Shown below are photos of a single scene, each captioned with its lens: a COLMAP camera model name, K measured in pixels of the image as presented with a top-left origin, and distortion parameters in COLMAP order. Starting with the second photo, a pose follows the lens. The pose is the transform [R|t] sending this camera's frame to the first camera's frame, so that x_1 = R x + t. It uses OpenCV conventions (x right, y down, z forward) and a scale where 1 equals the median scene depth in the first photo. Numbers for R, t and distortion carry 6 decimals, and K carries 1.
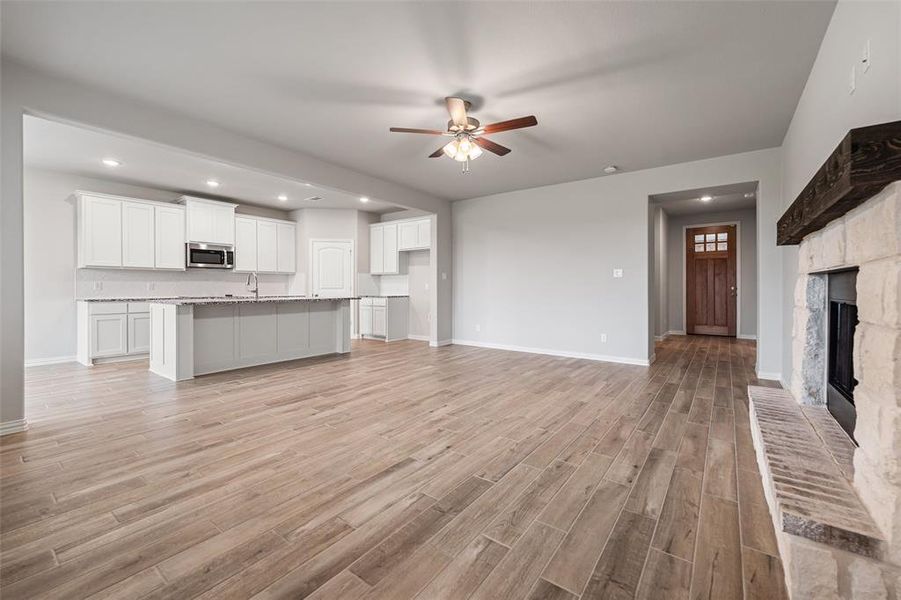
lens RADIAL K [[369.4, 0, 449.5], [0, 369.4, 290.3], [0, 0, 1]] dist [-0.000859, 0.000090]
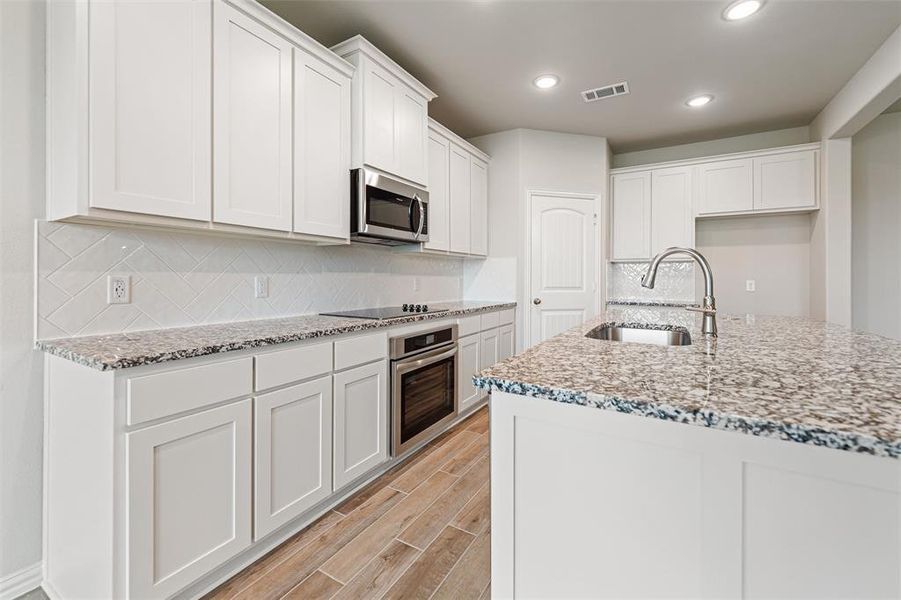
lens RADIAL K [[373.6, 0, 450.2], [0, 373.6, 278.6], [0, 0, 1]] dist [-0.000526, 0.000110]
pose [[0.993684, 0.006081, 0.112054, -0.762205], [-0.005562, 0.999972, -0.004948, -0.020342], [-0.112081, 0.004294, 0.993690, 0.715812]]
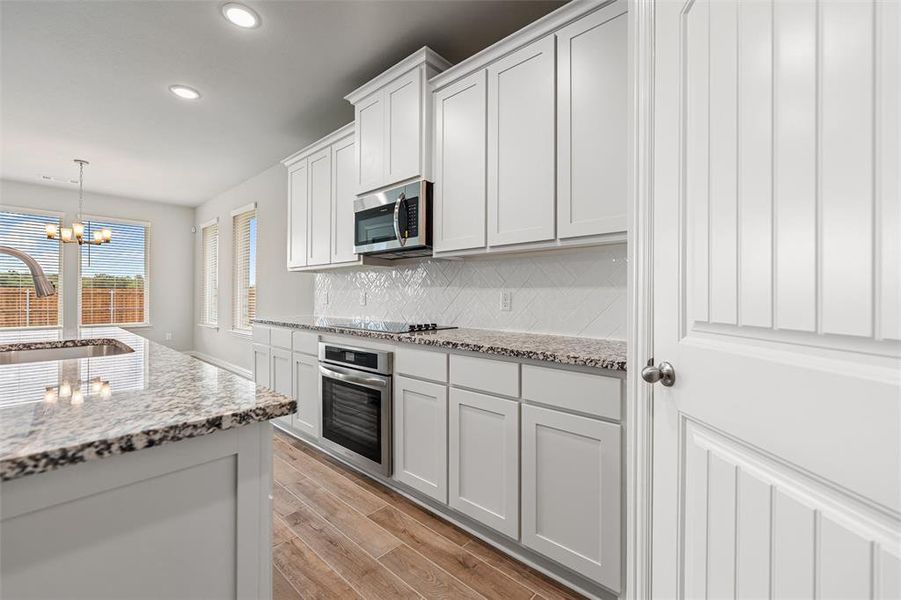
lens RADIAL K [[393.0, 0, 445.6], [0, 393.0, 286.1], [0, 0, 1]] dist [0.000515, 0.000068]
pose [[-0.113942, -0.007531, -0.993459, -0.295350], [-0.001634, 0.999971, -0.007393, -0.026085], [0.993486, 0.000781, -0.113951, 1.337851]]
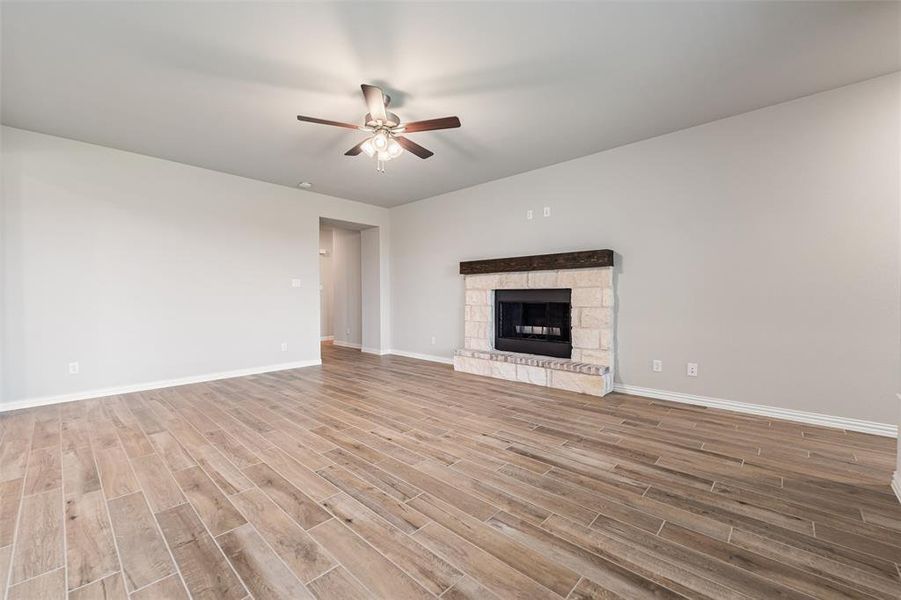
lens RADIAL K [[364.8, 0, 449.3], [0, 364.8, 297.8], [0, 0, 1]] dist [0.001001, 0.000053]
pose [[0.105104, -0.006472, 0.994440, -0.523526], [0.012630, 0.999907, 0.005172, -0.003786], [-0.994381, 0.012016, 0.105176, 0.453234]]
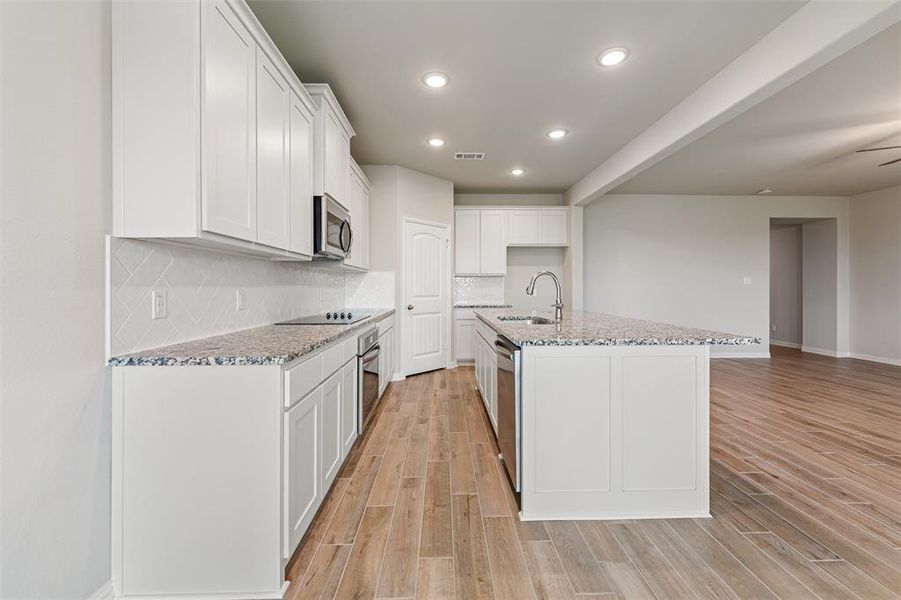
lens RADIAL K [[369.4, 0, 449.5], [0, 369.4, 290.3], [0, 0, 1]] dist [-0.000859, 0.000090]
pose [[0.784887, -0.004344, 0.619624, -0.987166], [0.004471, 0.999989, 0.001347, -0.022479], [-0.619623, 0.001713, 0.784898, 0.660733]]
